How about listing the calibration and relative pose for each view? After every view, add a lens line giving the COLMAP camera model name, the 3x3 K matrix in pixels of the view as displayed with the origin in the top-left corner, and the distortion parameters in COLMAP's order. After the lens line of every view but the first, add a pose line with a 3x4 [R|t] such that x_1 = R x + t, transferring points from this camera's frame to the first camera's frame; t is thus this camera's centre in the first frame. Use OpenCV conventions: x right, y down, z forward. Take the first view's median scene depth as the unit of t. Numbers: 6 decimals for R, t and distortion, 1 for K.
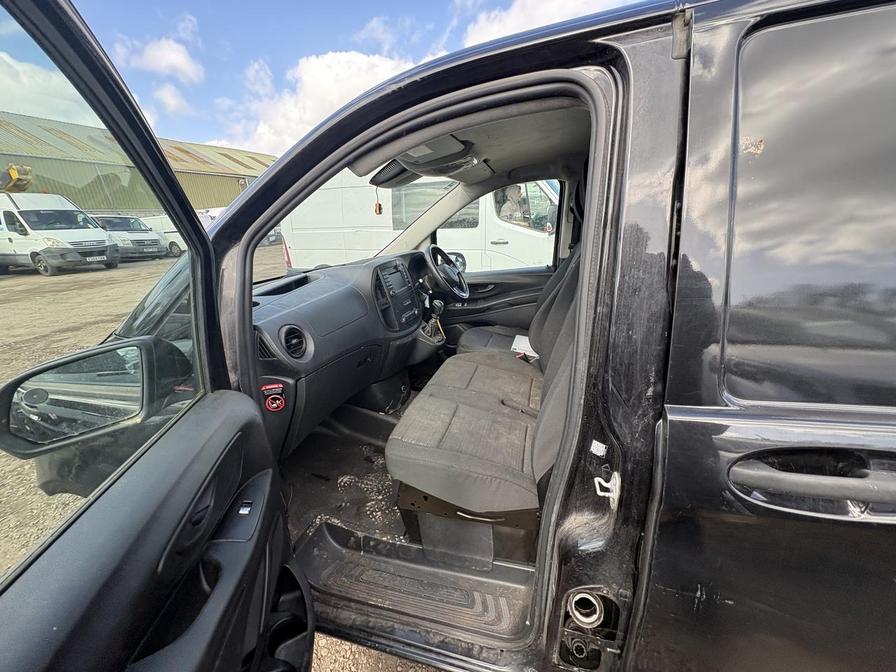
lens RADIAL K [[352.0, 0, 451.1], [0, 352.0, 335.9], [0, 0, 1]] dist [0.000680, 0.000023]
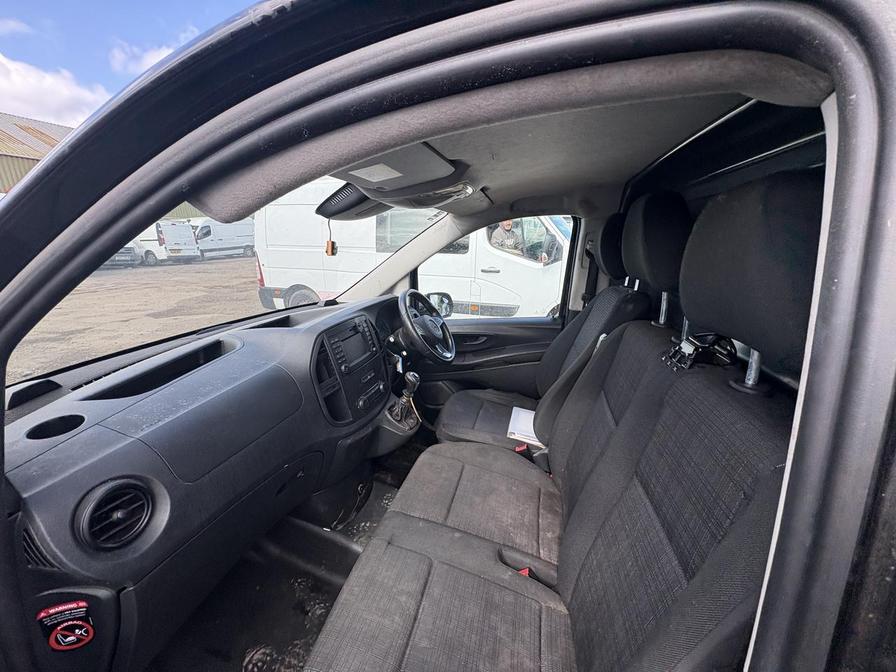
lens RADIAL K [[355.4, 0, 448.8], [0, 355.4, 337.6], [0, 0, 1]] dist [0.001377, 0.000093]
pose [[0.998834, 0.035232, 0.033005, 0.012045], [-0.033649, 0.998313, -0.047327, -0.143525], [-0.034616, 0.046161, 0.998334, 0.263511]]
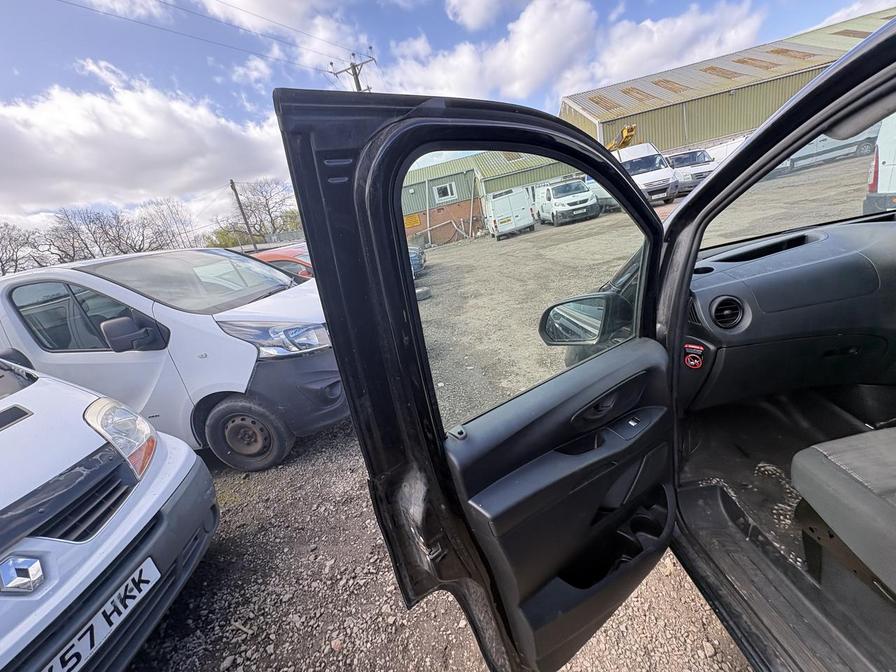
lens RADIAL K [[355.6, 0, 447.3], [0, 355.6, 339.0], [0, 0, 1]] dist [0.001826, -0.000028]
pose [[0.275769, 0.286242, -0.917615, 0.195194], [-0.107552, 0.957826, 0.266464, -0.061175], [0.955188, 0.025209, 0.294925, -0.068100]]
